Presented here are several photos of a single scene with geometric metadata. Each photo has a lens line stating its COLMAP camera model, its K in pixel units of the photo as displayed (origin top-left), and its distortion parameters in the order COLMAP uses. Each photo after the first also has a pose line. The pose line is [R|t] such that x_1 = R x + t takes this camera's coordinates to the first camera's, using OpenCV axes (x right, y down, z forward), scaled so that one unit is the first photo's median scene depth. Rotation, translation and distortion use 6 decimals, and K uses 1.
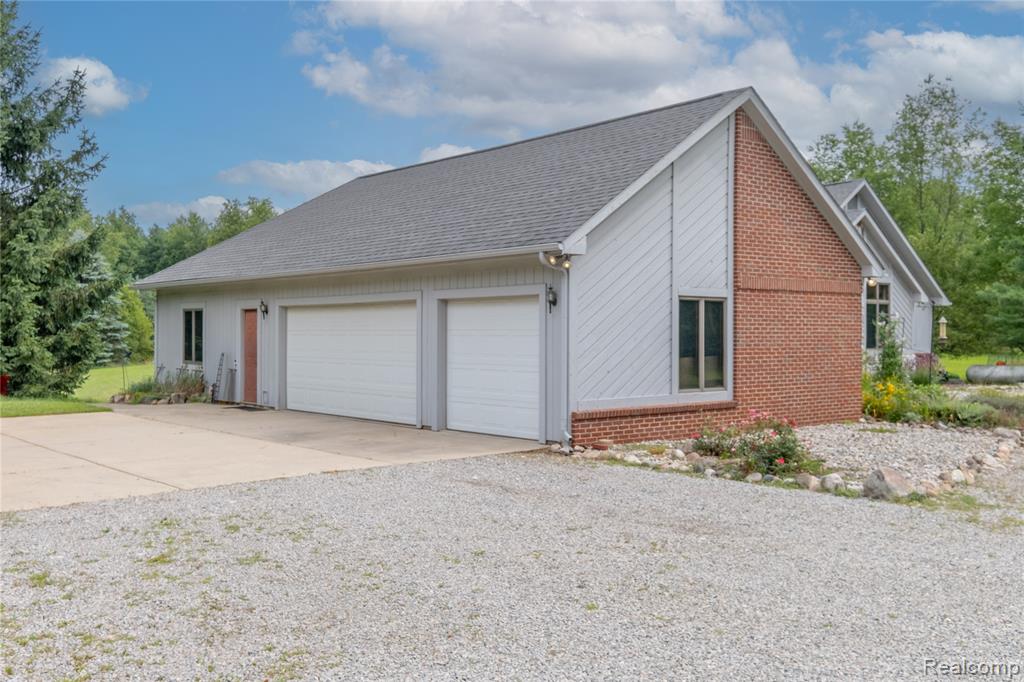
lens RADIAL K [[967.6, 0, 512.2], [0, 967.6, 341.5], [0, 0, 1]] dist [0.001556, 0.000000]
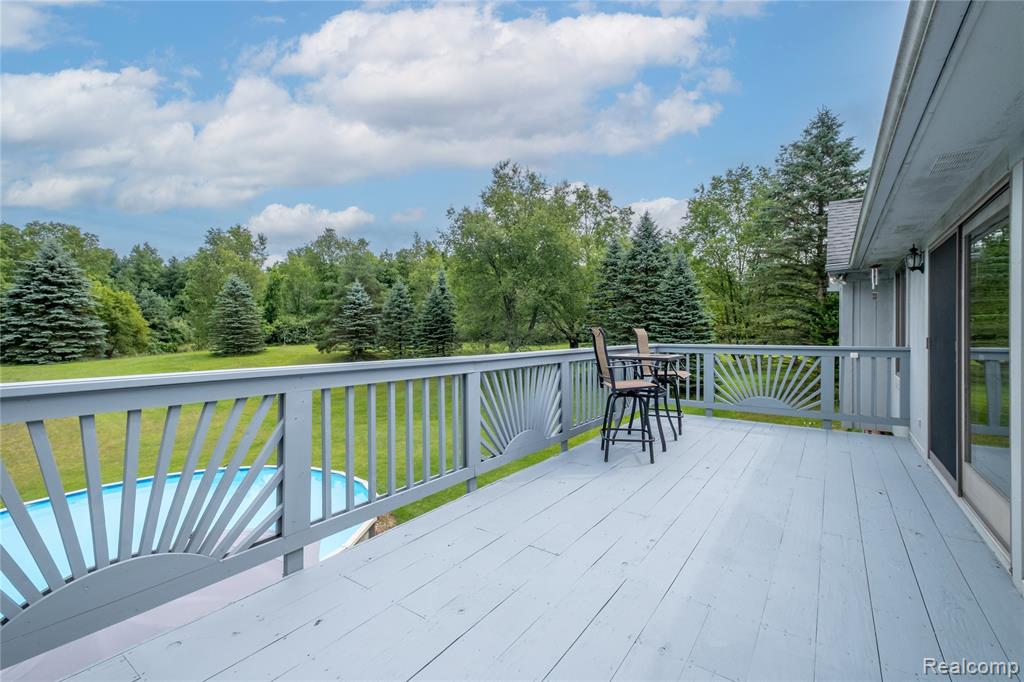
lens RADIAL K [[444.3, 0, 511.1], [0, 444.3, 340.1], [0, 0, 1]] dist [0.013496, -0.001352]
pose [[0.971372, 0.001102, 0.237562, -0.048076], [-0.003505, 0.999947, 0.009691, -0.004271], [-0.237539, -0.010246, 0.971324, 0.323537]]
